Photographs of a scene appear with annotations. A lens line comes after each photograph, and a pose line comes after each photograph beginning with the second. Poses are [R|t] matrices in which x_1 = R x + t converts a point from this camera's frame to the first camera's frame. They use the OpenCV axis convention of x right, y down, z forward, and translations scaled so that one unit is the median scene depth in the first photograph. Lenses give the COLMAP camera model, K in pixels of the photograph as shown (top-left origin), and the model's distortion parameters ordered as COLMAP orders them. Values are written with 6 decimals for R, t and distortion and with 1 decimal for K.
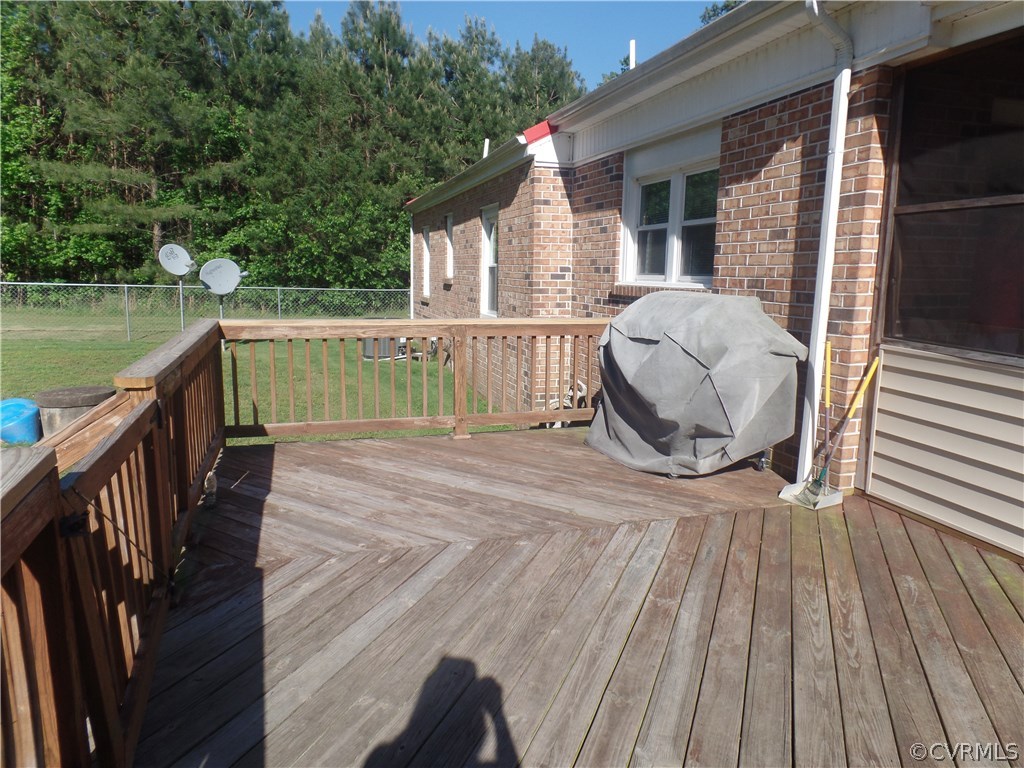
lens RADIAL K [[705.3, 0, 512.0], [0, 705.3, 384.0], [0, 0, 1]] dist [0.024791, 0.000969]
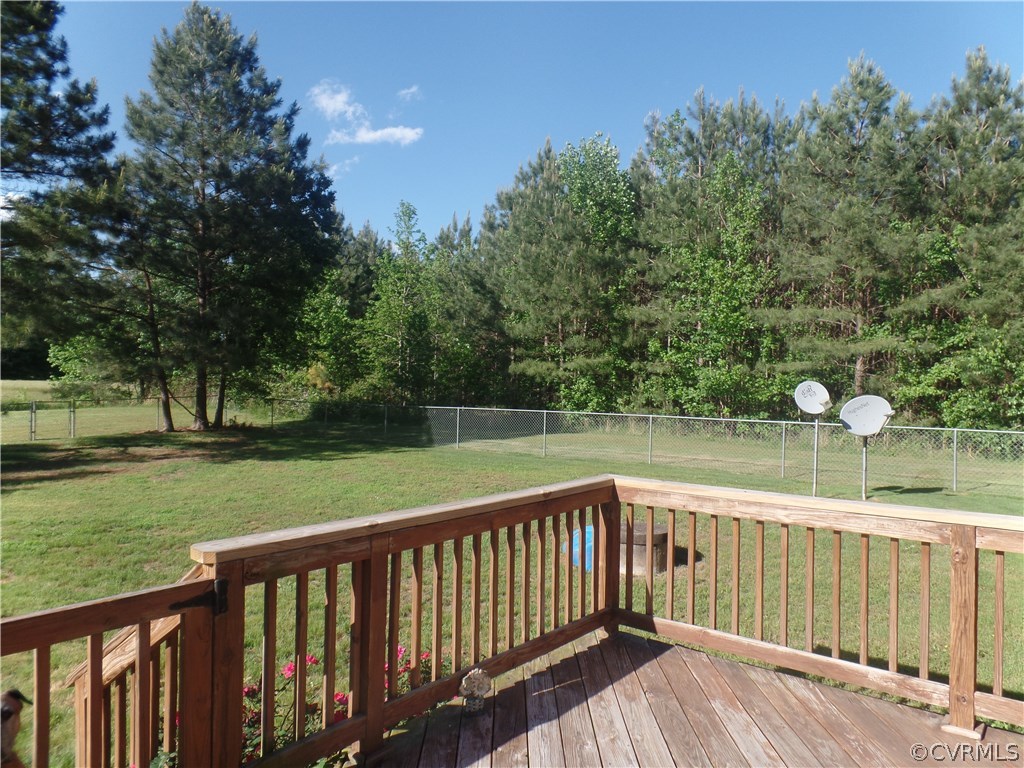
lens RADIAL K [[702.4, 0, 512.2], [0, 702.4, 397.7], [0, 0, 1]] dist [-0.022860, -0.001213]
pose [[0.540890, -0.000426, -0.841093, 0.051410], [-0.137838, 0.986435, -0.089140, -0.022363], [0.829722, 0.164150, 0.533495, 0.106256]]
